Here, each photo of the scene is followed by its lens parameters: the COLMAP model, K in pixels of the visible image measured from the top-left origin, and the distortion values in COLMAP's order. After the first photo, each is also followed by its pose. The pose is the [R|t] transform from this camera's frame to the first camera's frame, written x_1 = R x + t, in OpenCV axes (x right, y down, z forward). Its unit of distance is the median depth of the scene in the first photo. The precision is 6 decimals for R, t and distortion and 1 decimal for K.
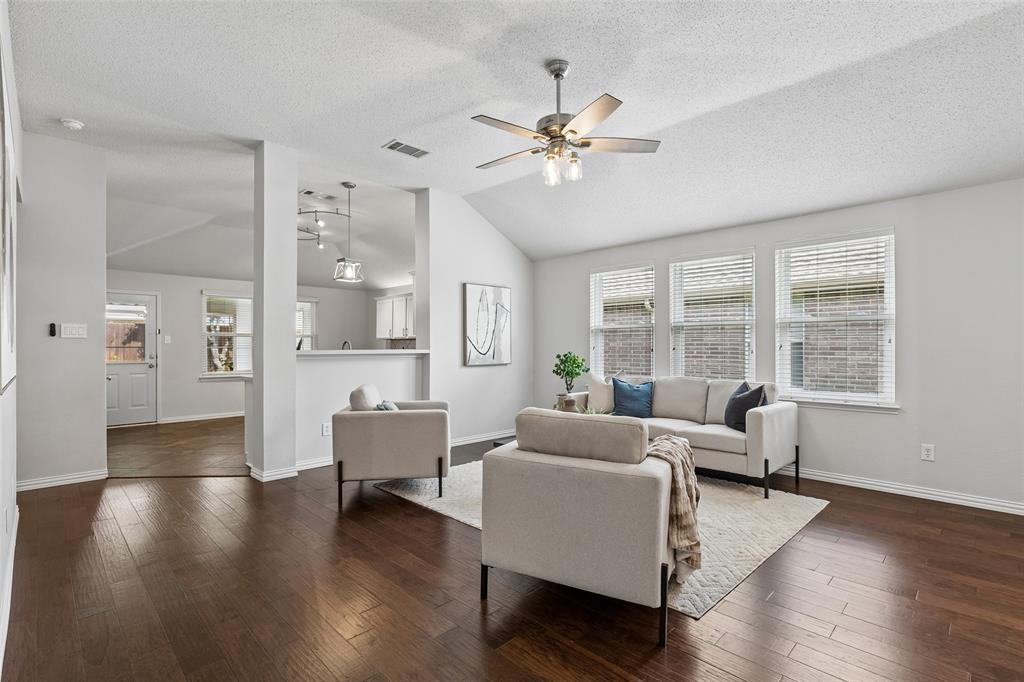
lens RADIAL K [[481.2, 0, 513.6], [0, 481.2, 343.5], [0, 0, 1]] dist [0.002075, 0.000094]
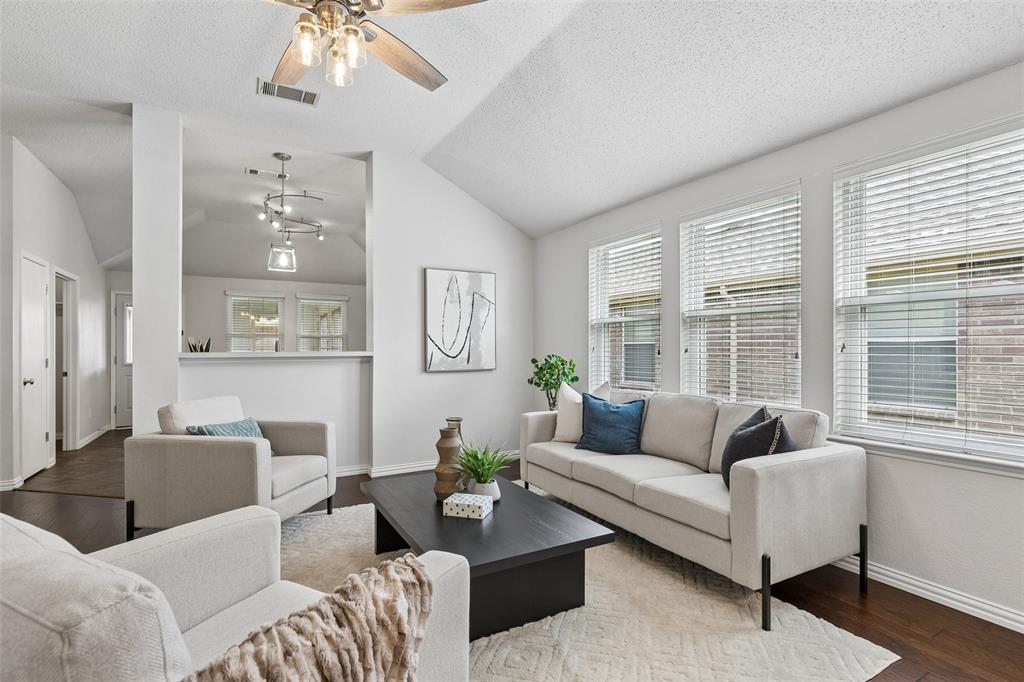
lens RADIAL K [[491.0, 0, 513.1], [0, 491.0, 345.0], [0, 0, 1]] dist [-0.000586, -0.000210]
pose [[0.965699, -0.002716, -0.259649, 0.251200], [0.003132, 0.999994, 0.001187, 0.001517], [0.259645, -0.001960, 0.965702, 0.252283]]
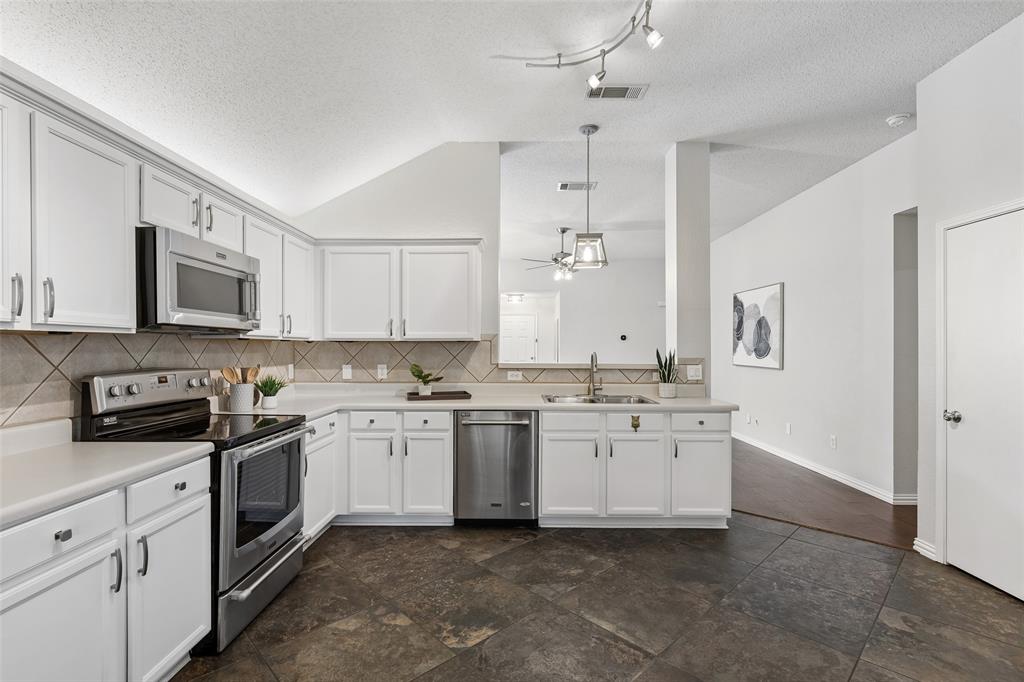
lens RADIAL K [[477.1, 0, 512.5], [0, 477.1, 346.3], [0, 0, 1]] dist [-0.001152, -0.000385]
pose [[-0.703472, 0.001413, 0.710721, -0.703282], [-0.005607, 0.999956, -0.007538, -0.006949], [-0.710701, -0.009288, -0.703433, 1.458380]]
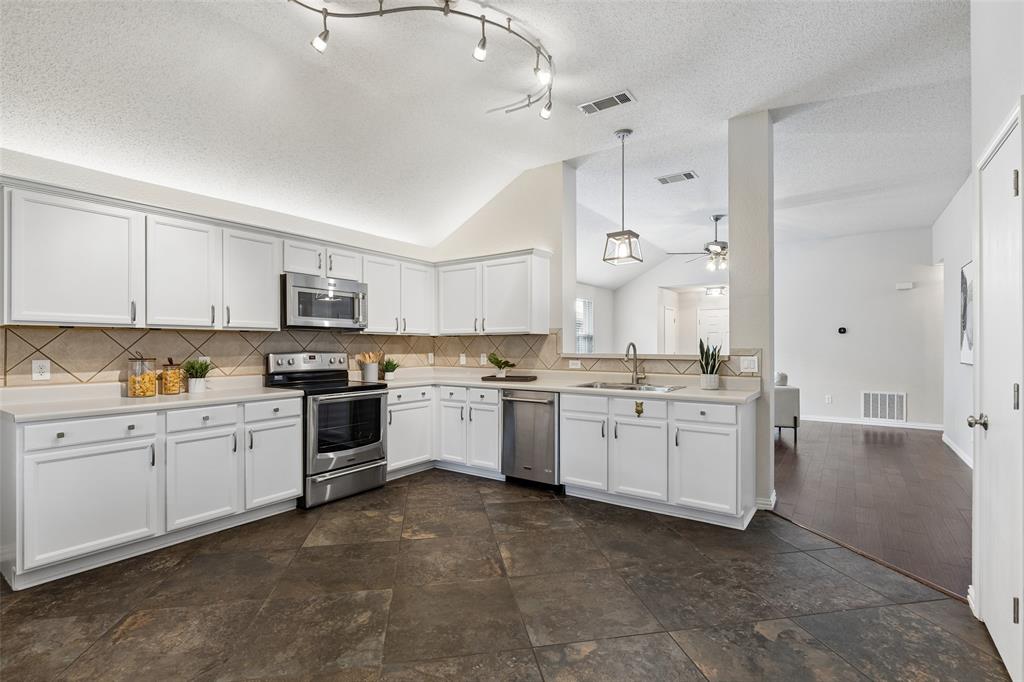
lens RADIAL K [[477.1, 0, 512.5], [0, 477.1, 346.3], [0, 0, 1]] dist [-0.001152, -0.000385]
pose [[-0.177606, 0.002481, 0.984099, -0.966865], [-0.005637, 0.999978, -0.003538, 0.004277], [-0.984086, -0.006175, -0.177588, 1.210767]]
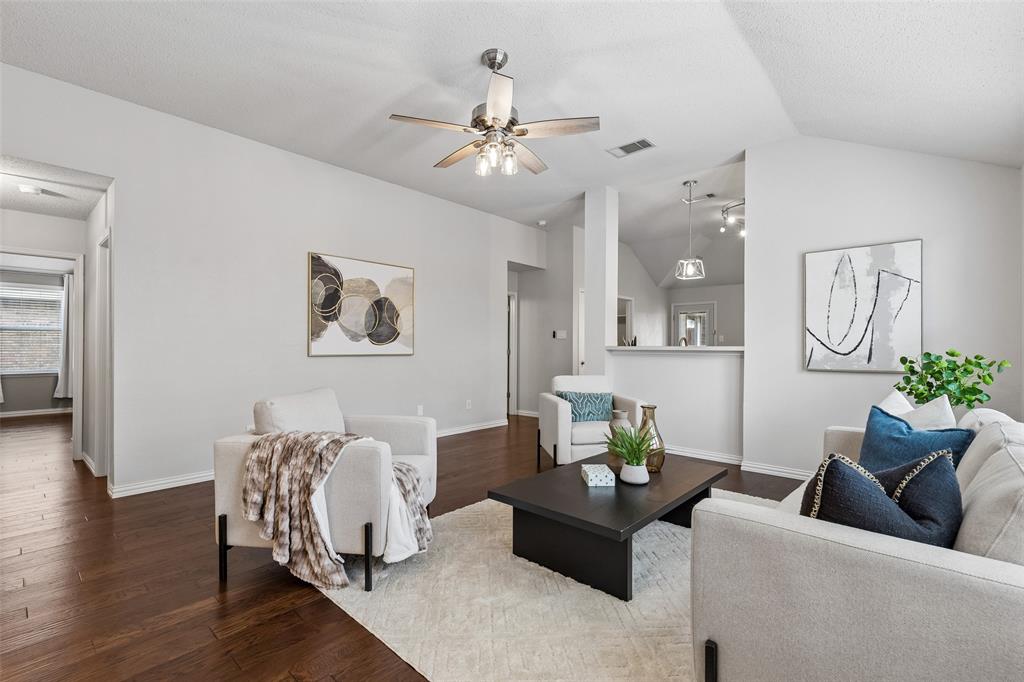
lens RADIAL K [[457.5, 0, 512.0], [0, 457.5, 341.0], [0, 0, 1]] dist [0.001465, -0.000101]
pose [[0.045134, -0.011200, -0.998918, 0.554790], [0.000490, 0.999937, -0.011189, 0.011489], [0.998981, 0.000015, 0.045137, 0.539326]]
